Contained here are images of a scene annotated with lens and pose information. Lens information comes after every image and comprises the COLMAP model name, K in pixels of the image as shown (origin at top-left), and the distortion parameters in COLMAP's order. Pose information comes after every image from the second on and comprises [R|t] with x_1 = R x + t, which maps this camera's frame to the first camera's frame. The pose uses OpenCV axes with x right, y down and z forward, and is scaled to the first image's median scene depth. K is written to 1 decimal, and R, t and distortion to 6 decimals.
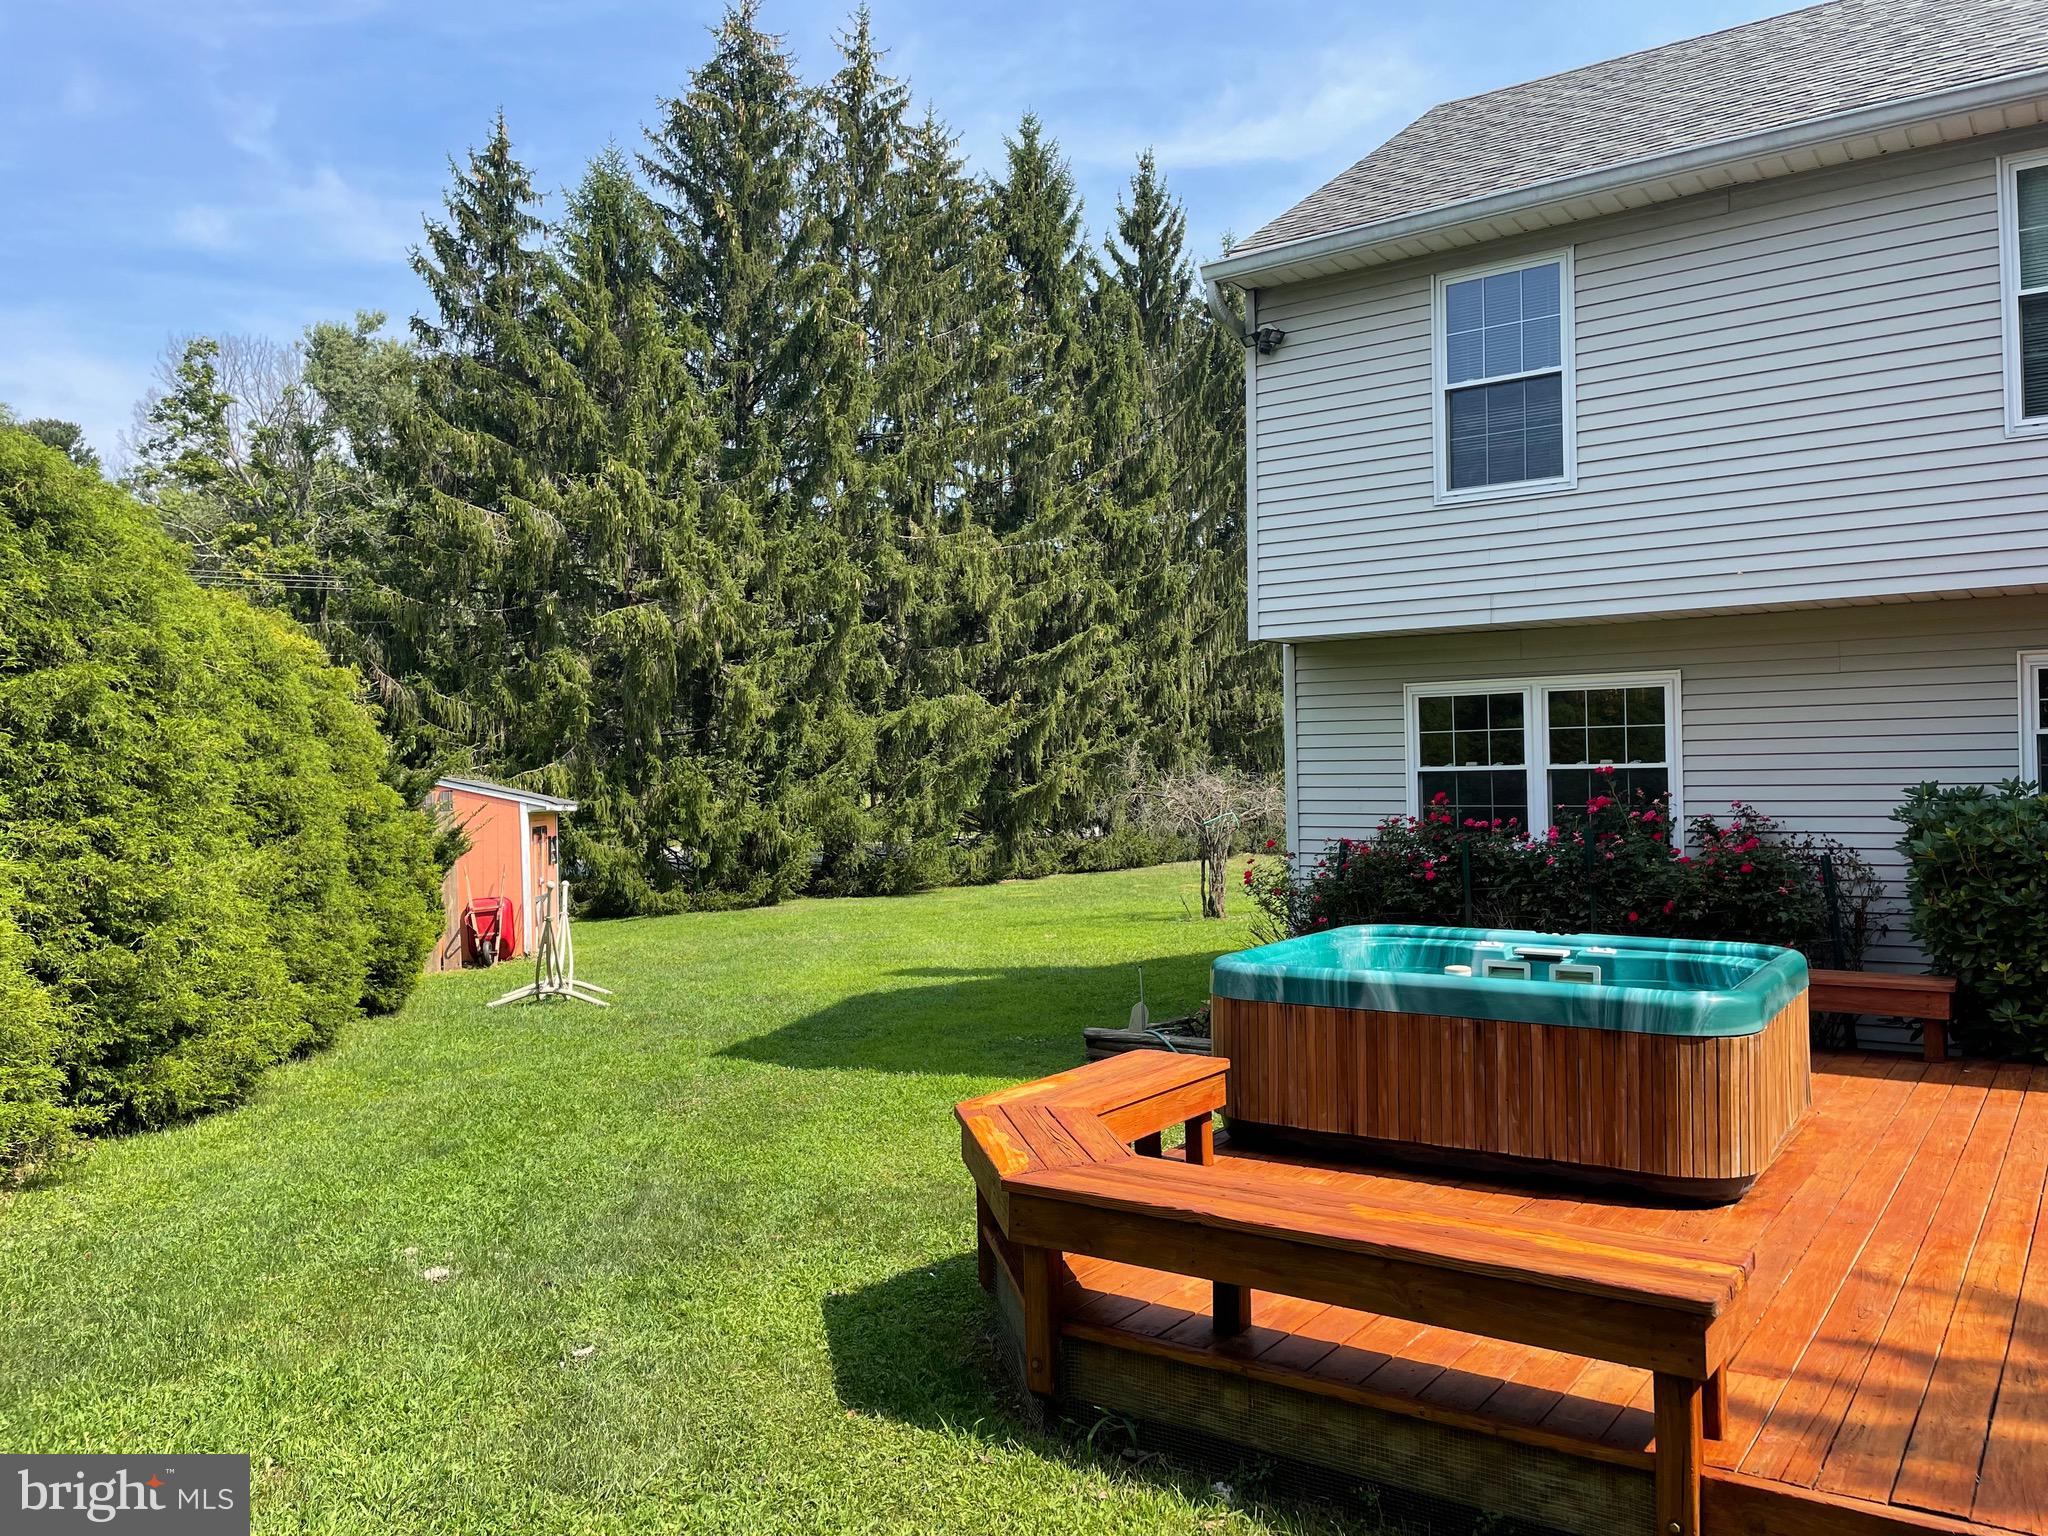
lens RADIAL K [[1537.6, 0, 1036.4], [0, 1537.6, 758.5], [0, 0, 1]] dist [0.108052, -0.140296]
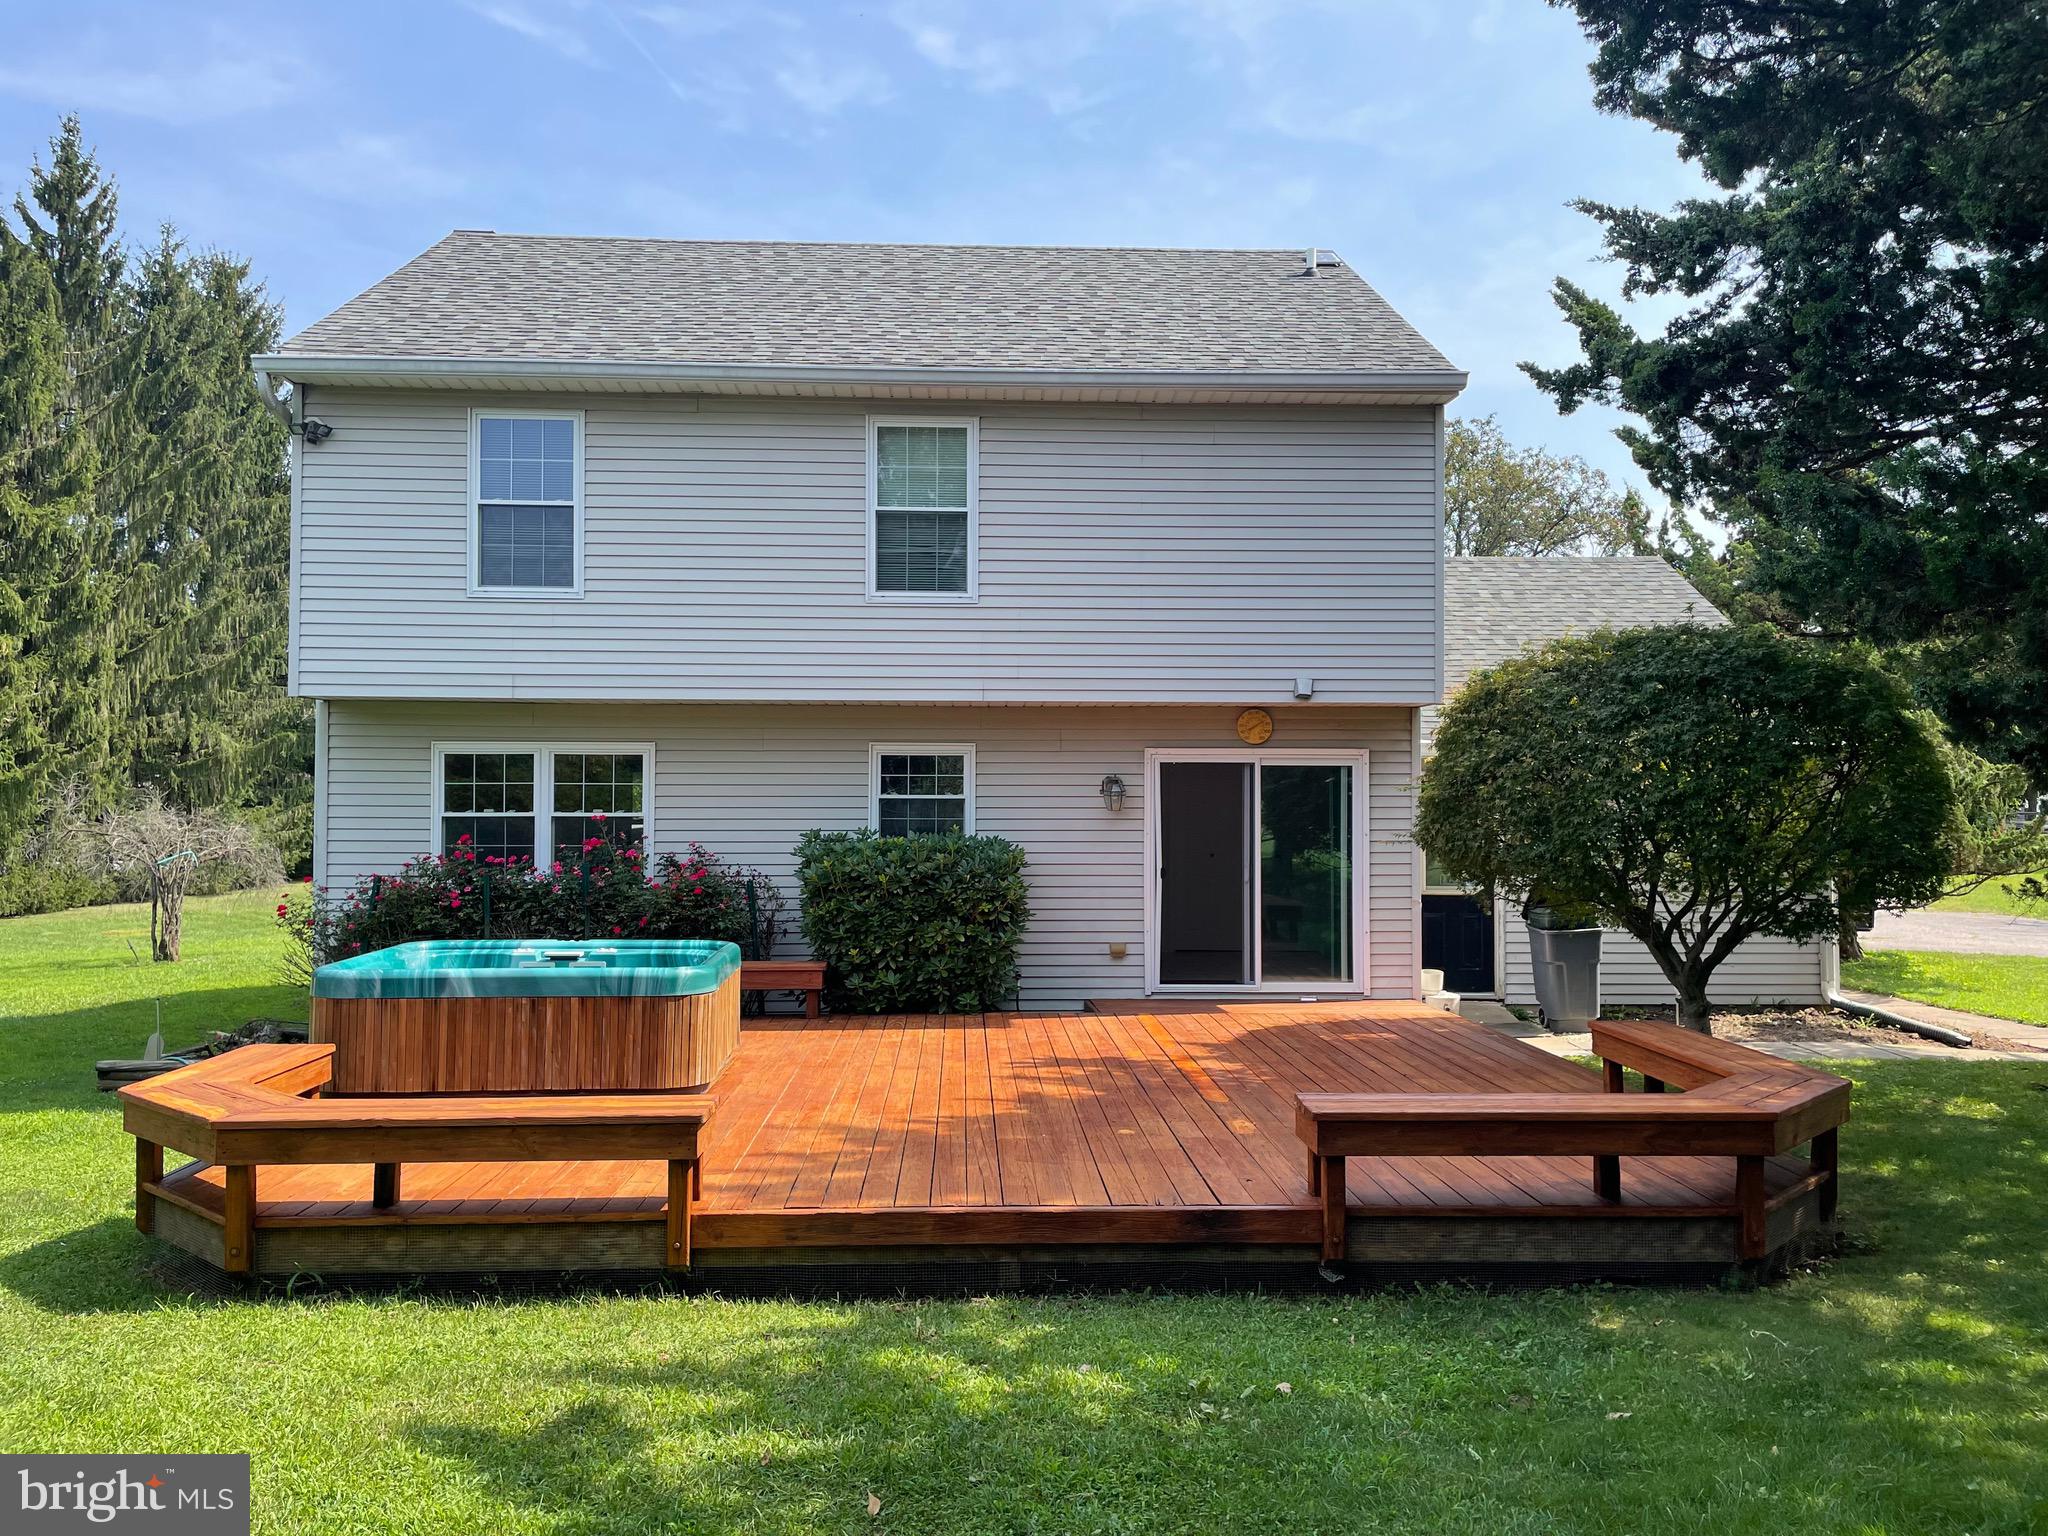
lens RADIAL K [[1537.6, 0, 1036.4], [0, 1537.6, 758.5], [0, 0, 1]] dist [0.108052, -0.140296]
pose [[0.790923, 0.037632, 0.610757, -0.135687], [-0.022859, 0.999228, -0.031966, -0.008917], [-0.611488, 0.011322, 0.791172, -0.241701]]
